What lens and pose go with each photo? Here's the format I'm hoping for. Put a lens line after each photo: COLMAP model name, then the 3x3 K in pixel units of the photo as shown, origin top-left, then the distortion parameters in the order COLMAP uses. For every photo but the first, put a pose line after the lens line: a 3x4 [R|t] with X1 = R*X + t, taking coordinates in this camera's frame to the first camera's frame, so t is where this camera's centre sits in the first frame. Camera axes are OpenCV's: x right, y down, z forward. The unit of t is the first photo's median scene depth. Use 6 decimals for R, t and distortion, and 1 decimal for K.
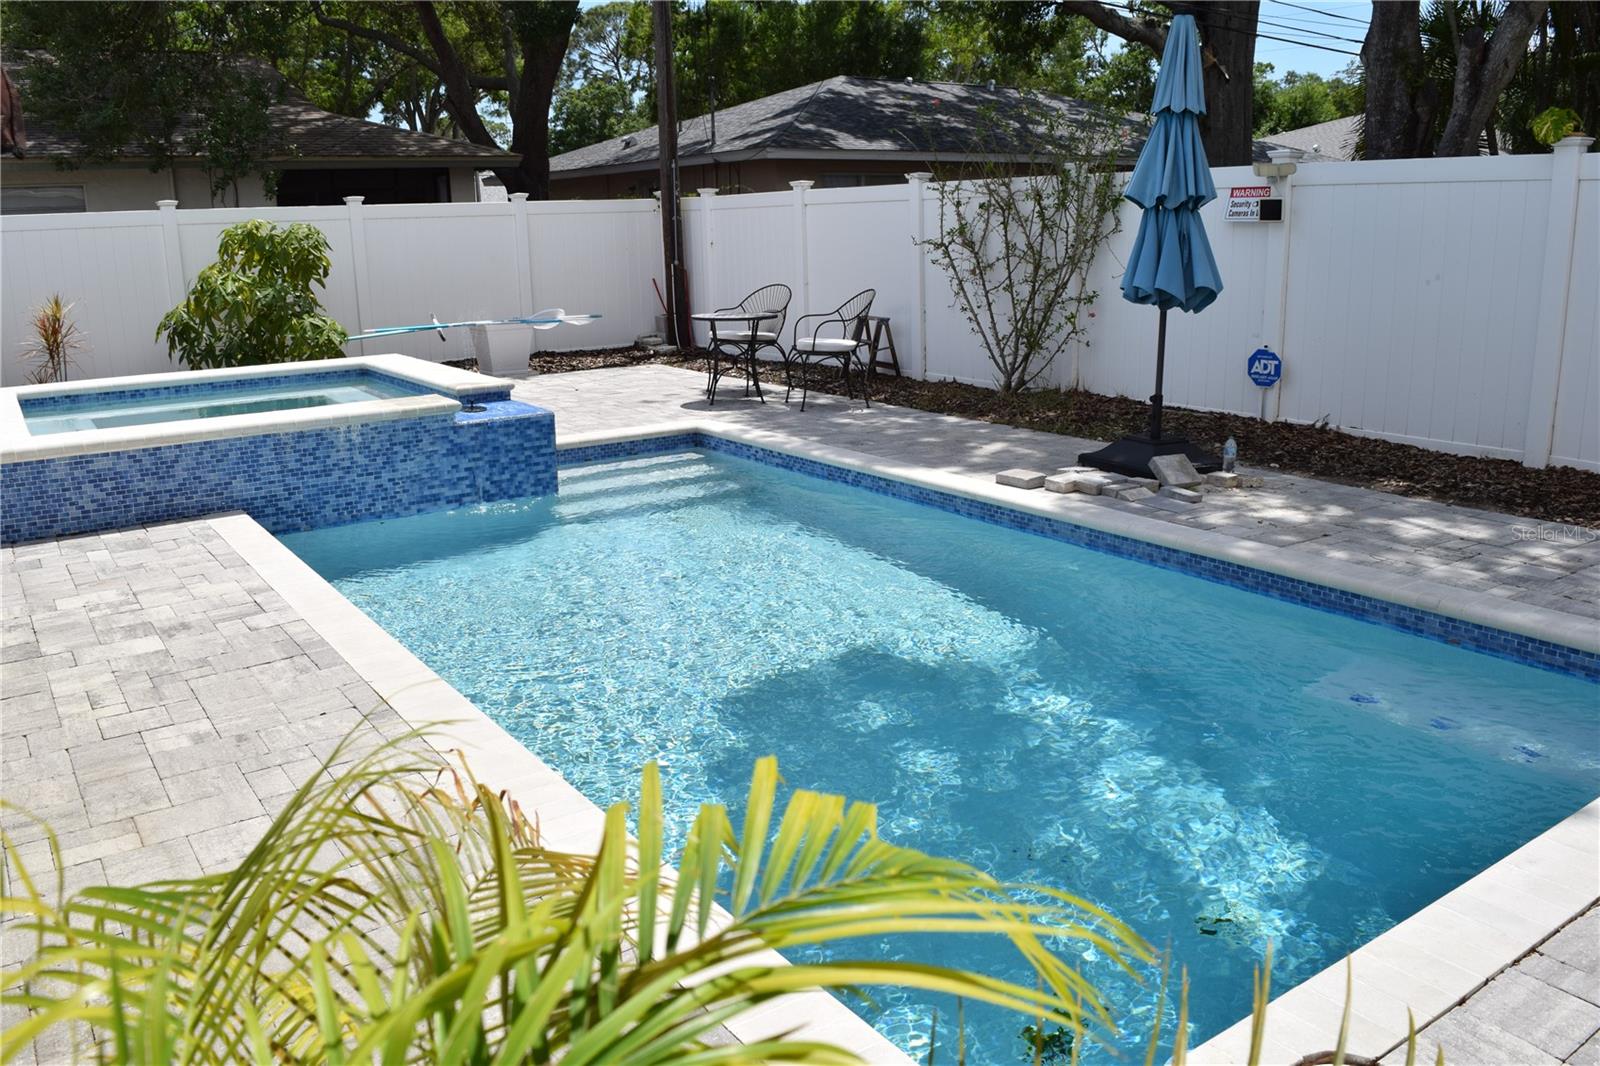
lens RADIAL K [[1253.5, 0, 779.6], [0, 1253.5, 533.5], [0, 0, 1]] dist [-0.088364, 0.016483]
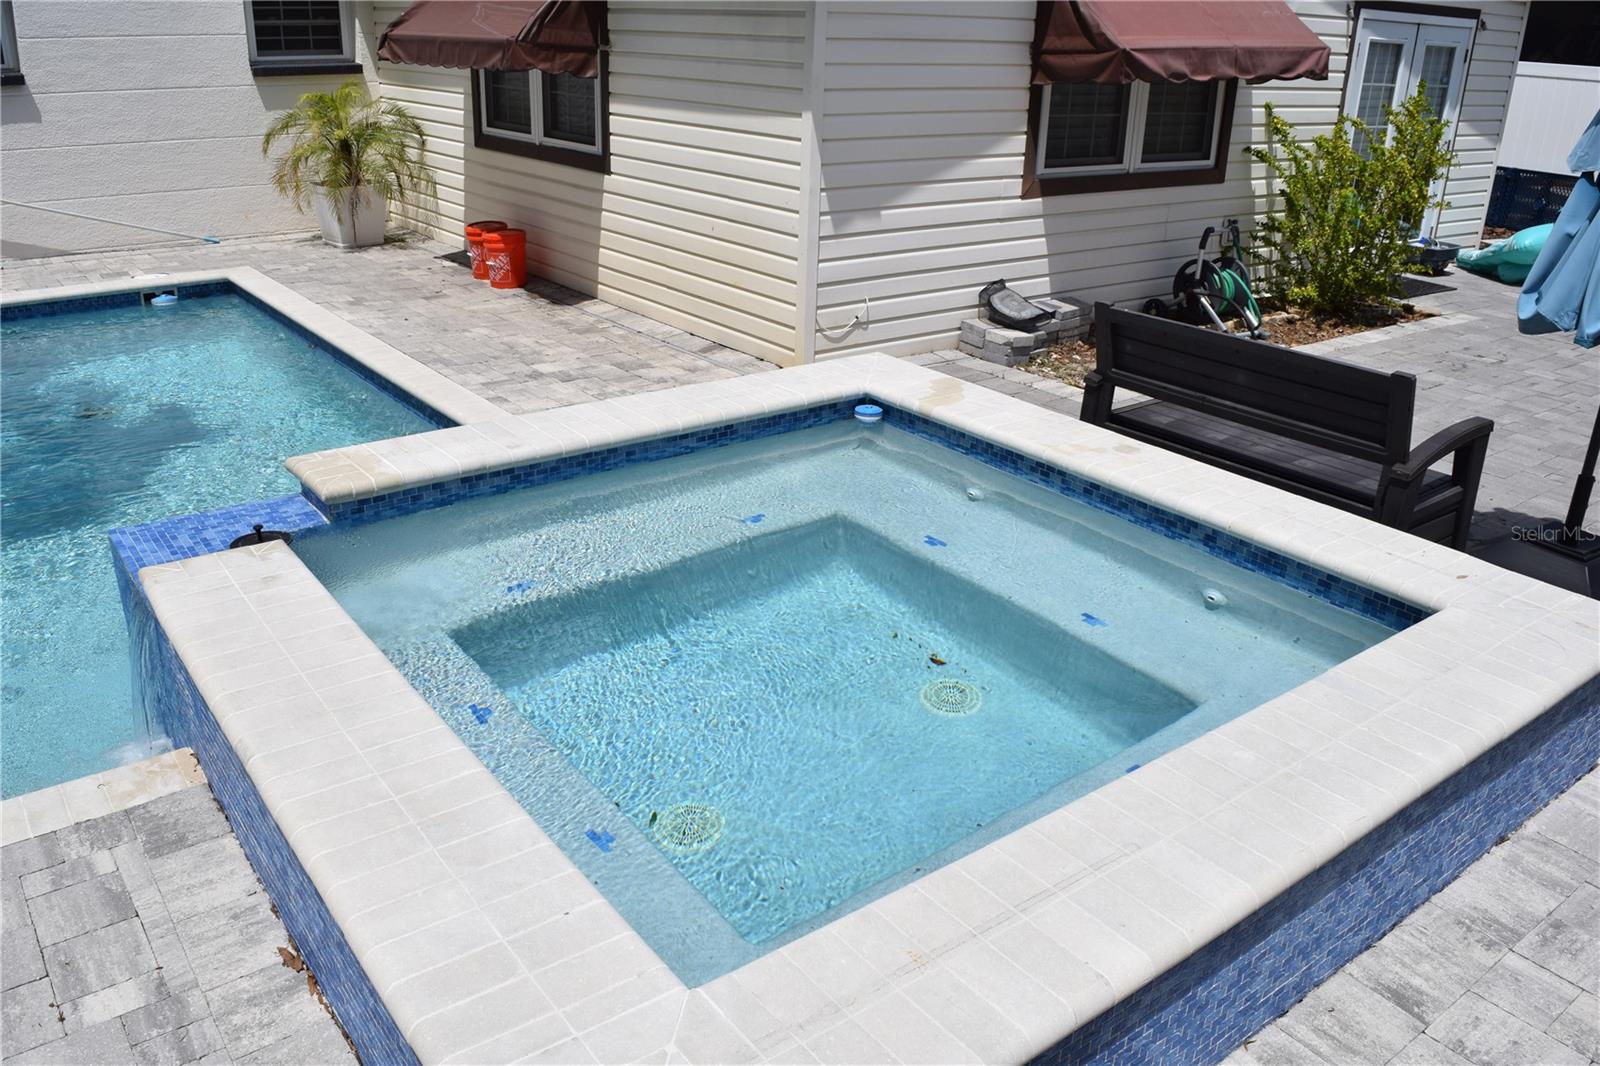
lens RADIAL K [[1254.7, 0, 785.1], [0, 1254.7, 530.8], [0, 0, 1]] dist [-0.097641, 0.024220]
pose [[-0.998532, 0.017666, -0.051203, -0.462082], [-0.016299, 0.803503, 0.595078, -0.428037], [0.051654, 0.595039, -0.802035, 1.506044]]
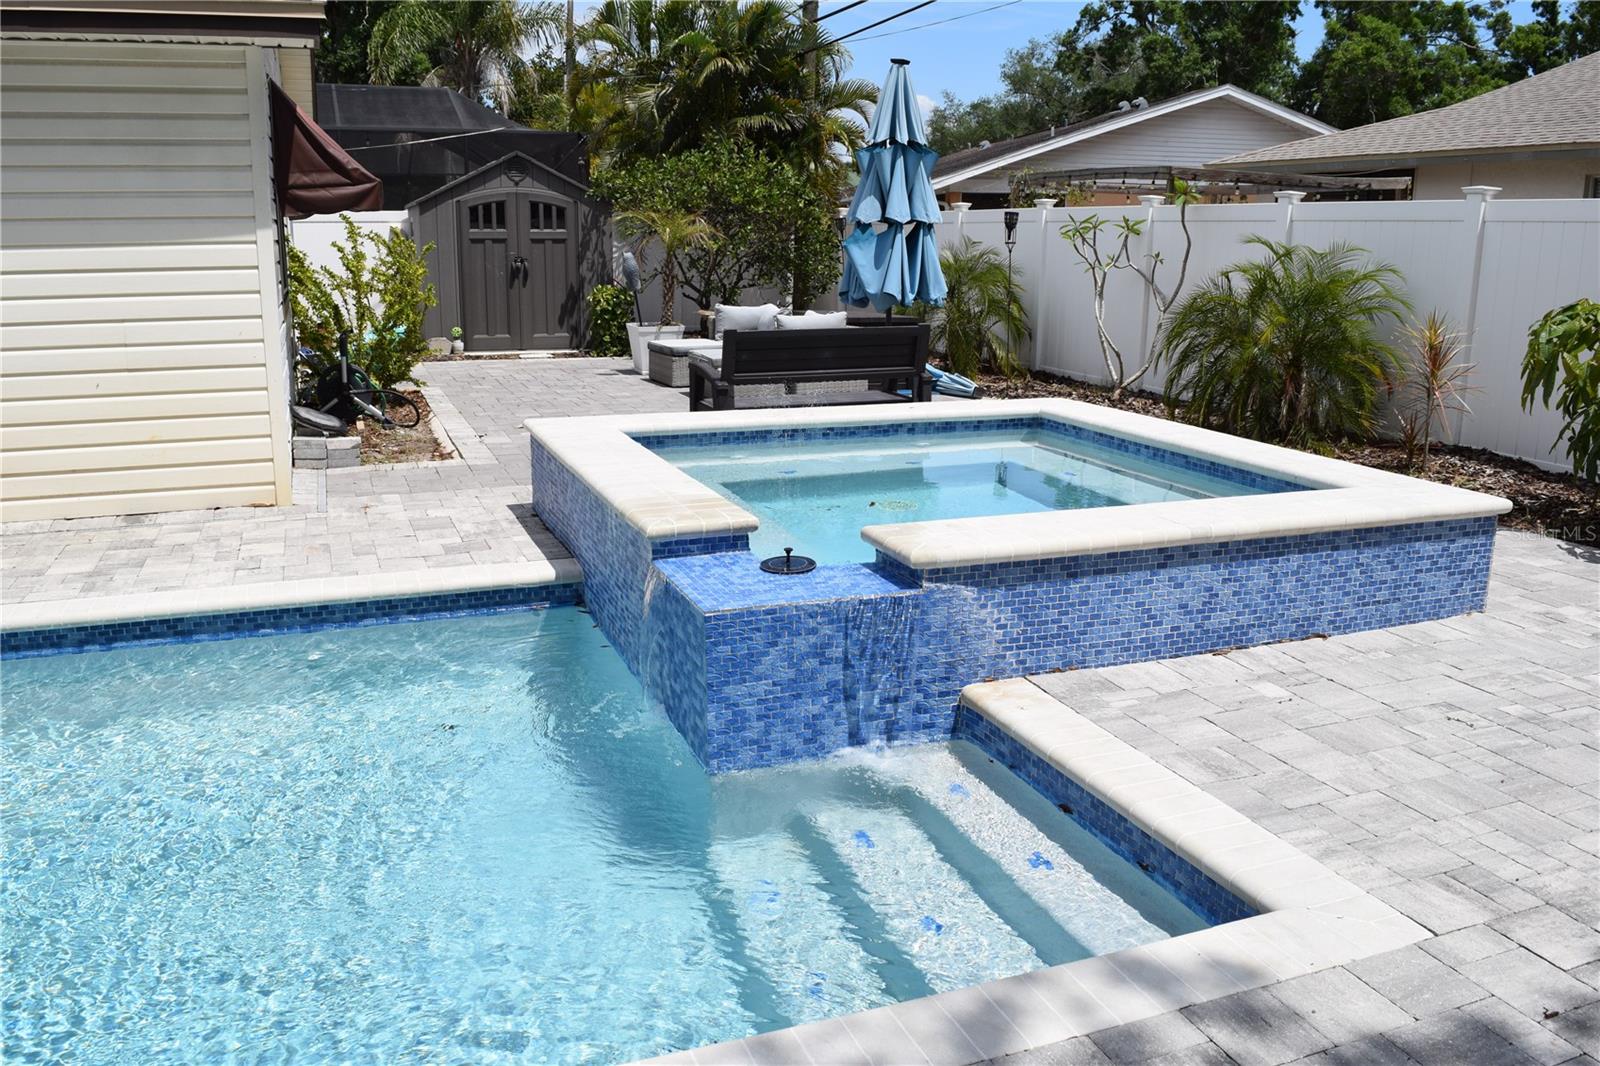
lens RADIAL K [[1254.7, 0, 785.1], [0, 1254.7, 530.8], [0, 0, 1]] dist [-0.097641, 0.024220]
pose [[-0.233827, 0.241184, -0.941889, 0.272317], [-0.234461, 0.926168, 0.295364, -0.291212], [0.943585, 0.289901, -0.160015, 1.162189]]
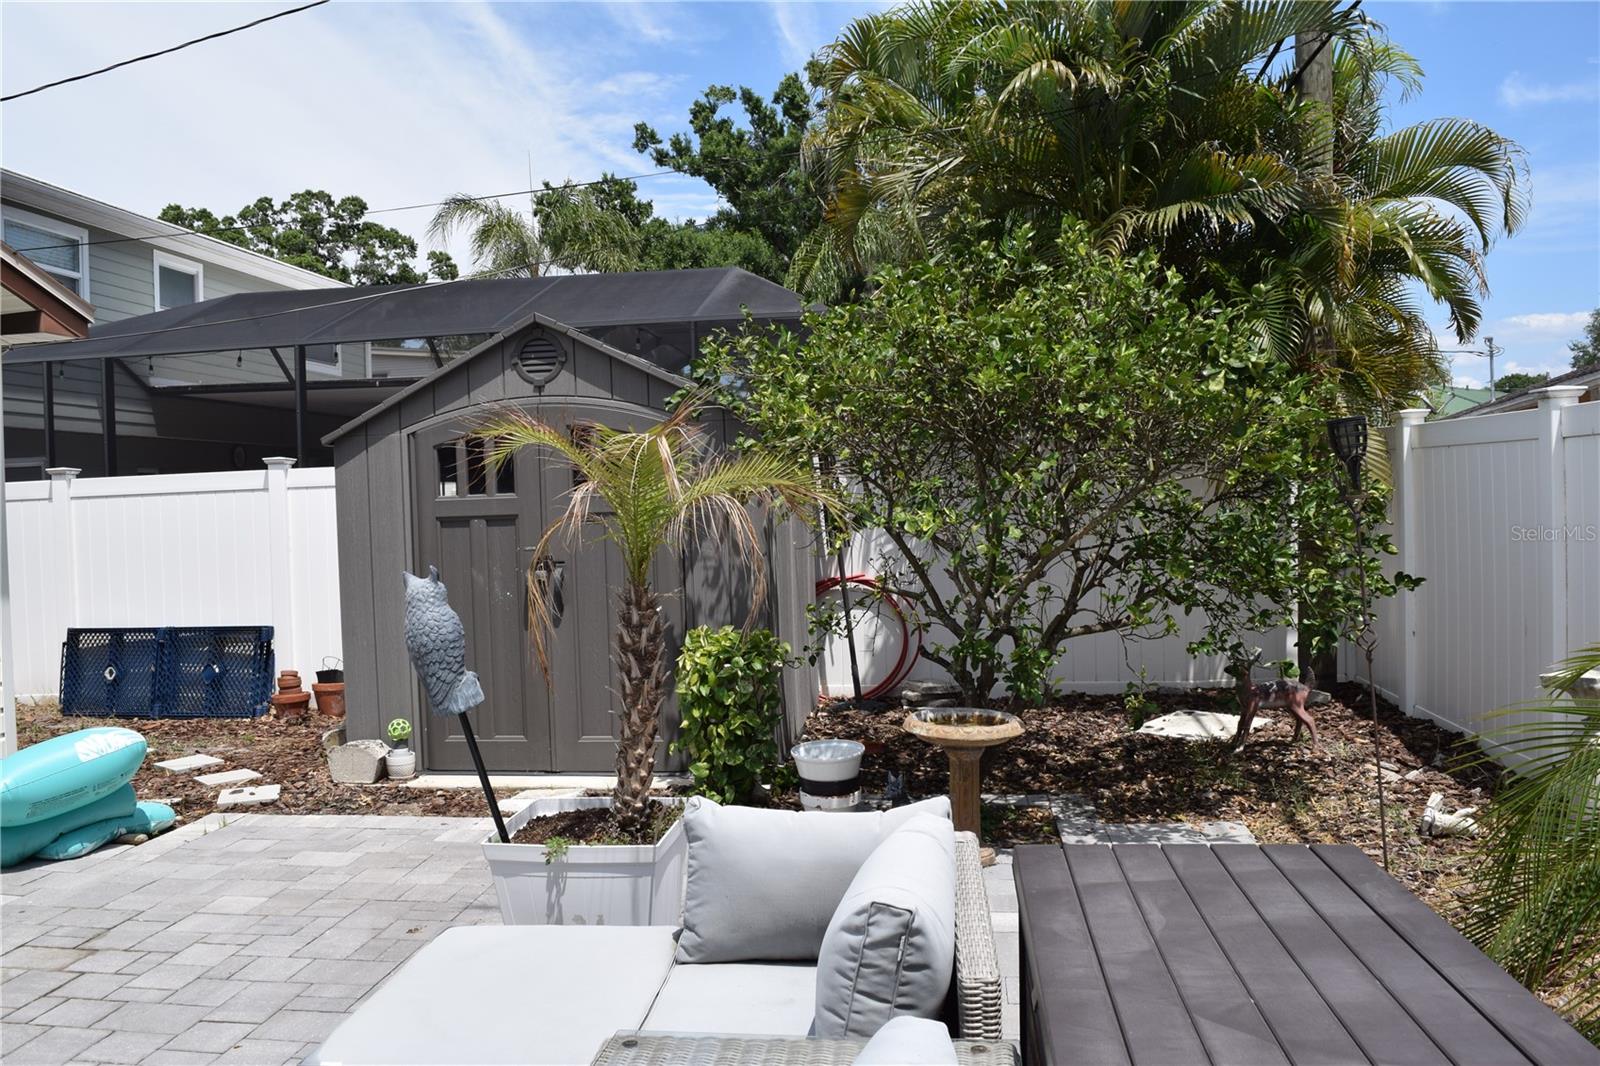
lens RADIAL K [[1254.7, 0, 785.1], [0, 1254.7, 530.8], [0, 0, 1]] dist [-0.097641, 0.024220]
pose [[-0.651244, 0.064130, -0.756154, -1.189436], [-0.135555, 0.970566, 0.199063, -0.211674], [0.746663, 0.232139, -0.623382, 0.945939]]
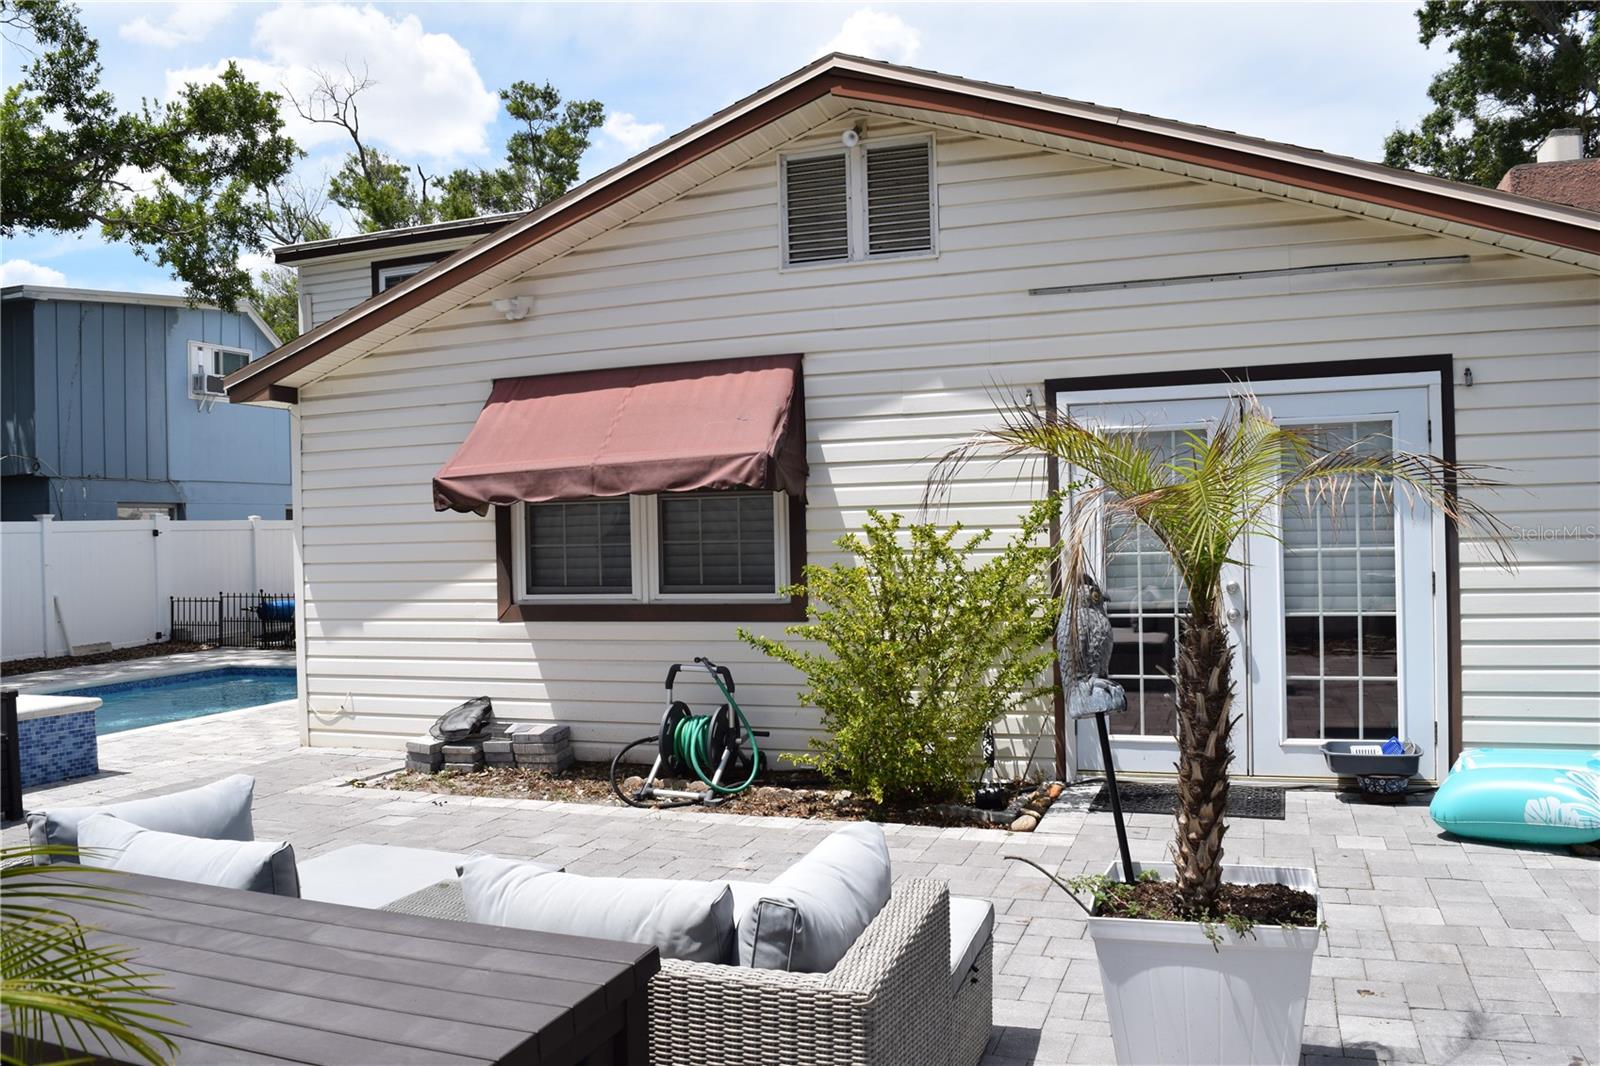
lens RADIAL K [[1253.5, 0, 779.6], [0, 1253.5, 533.5], [0, 0, 1]] dist [-0.088364, 0.016483]
pose [[-0.574959, 0.034249, 0.817465, -1.787470], [0.235193, 0.963872, 0.125039, -0.185752], [-0.783650, 0.264154, -0.562242, 0.909641]]
